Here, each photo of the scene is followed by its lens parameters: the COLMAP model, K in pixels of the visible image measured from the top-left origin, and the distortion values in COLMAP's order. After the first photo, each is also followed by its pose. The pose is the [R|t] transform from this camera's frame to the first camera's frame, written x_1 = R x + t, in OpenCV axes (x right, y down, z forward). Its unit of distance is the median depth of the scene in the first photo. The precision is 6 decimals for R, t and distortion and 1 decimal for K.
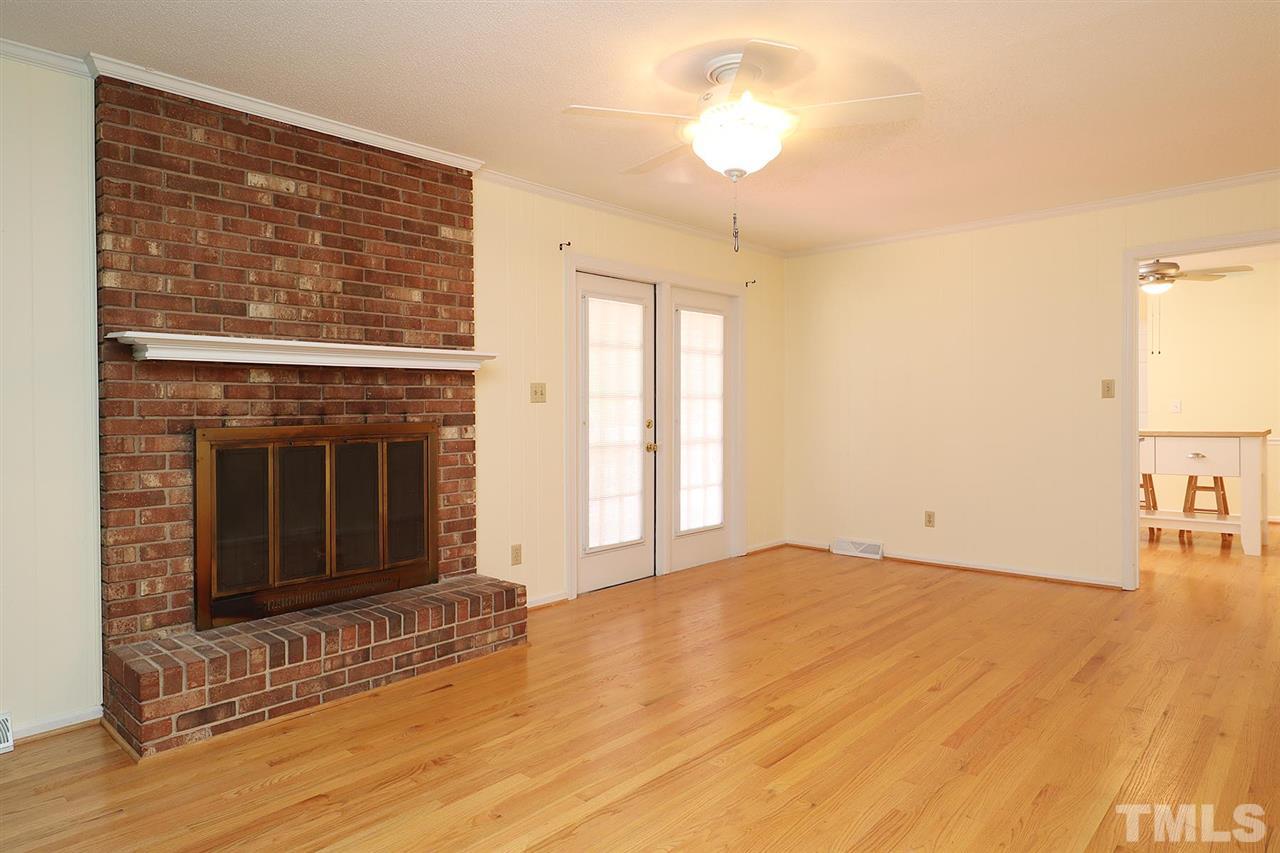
lens RADIAL K [[755.3, 0, 636.2], [0, 755.3, 417.6], [0, 0, 1]] dist [-0.000518, -0.000096]
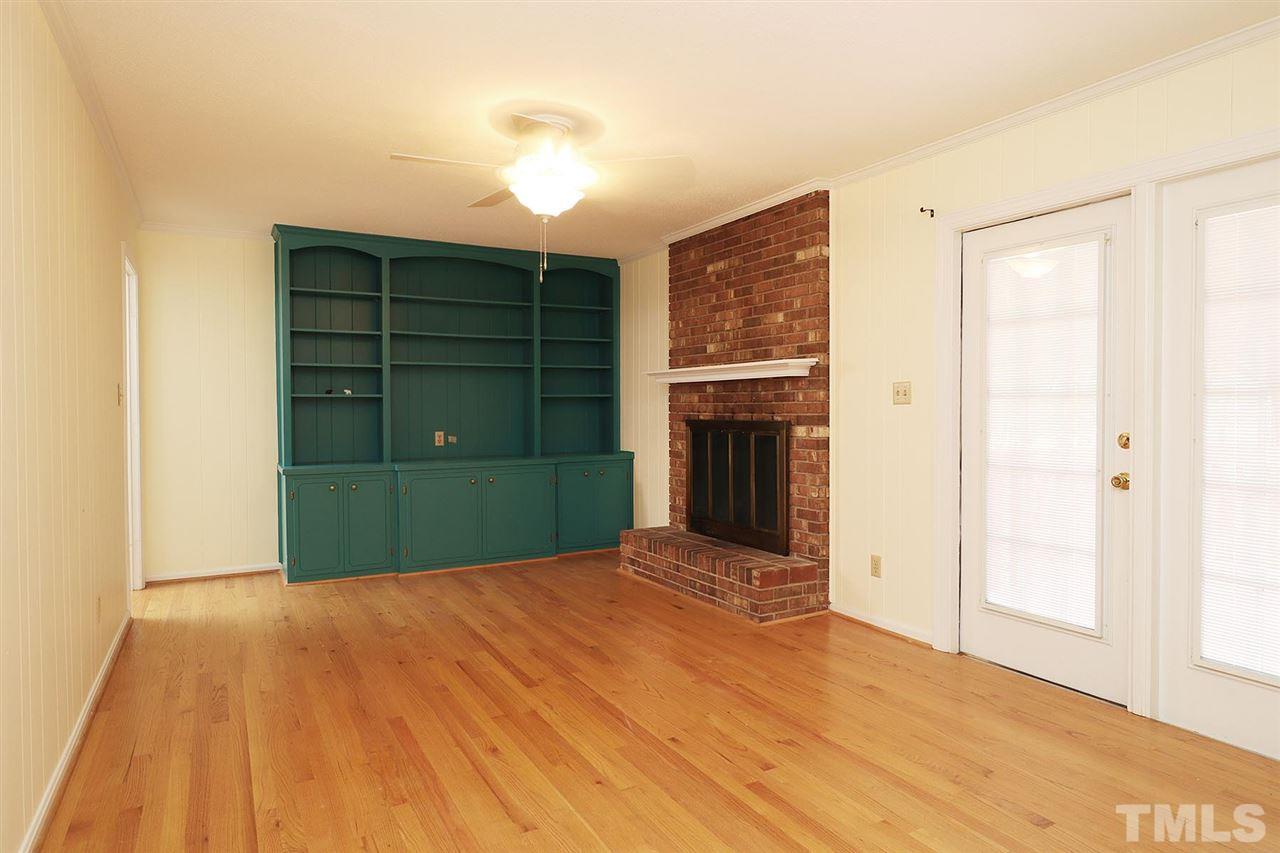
lens RADIAL K [[727.7, 0, 643.1], [0, 727.7, 419.8], [0, 0, 1]] dist [-0.003872, -0.000227]
pose [[-0.282622, 0.025892, -0.958882, 0.943833], [-0.009378, 0.999513, 0.029754, -0.029895], [0.959185, 0.017401, -0.282242, 1.169171]]
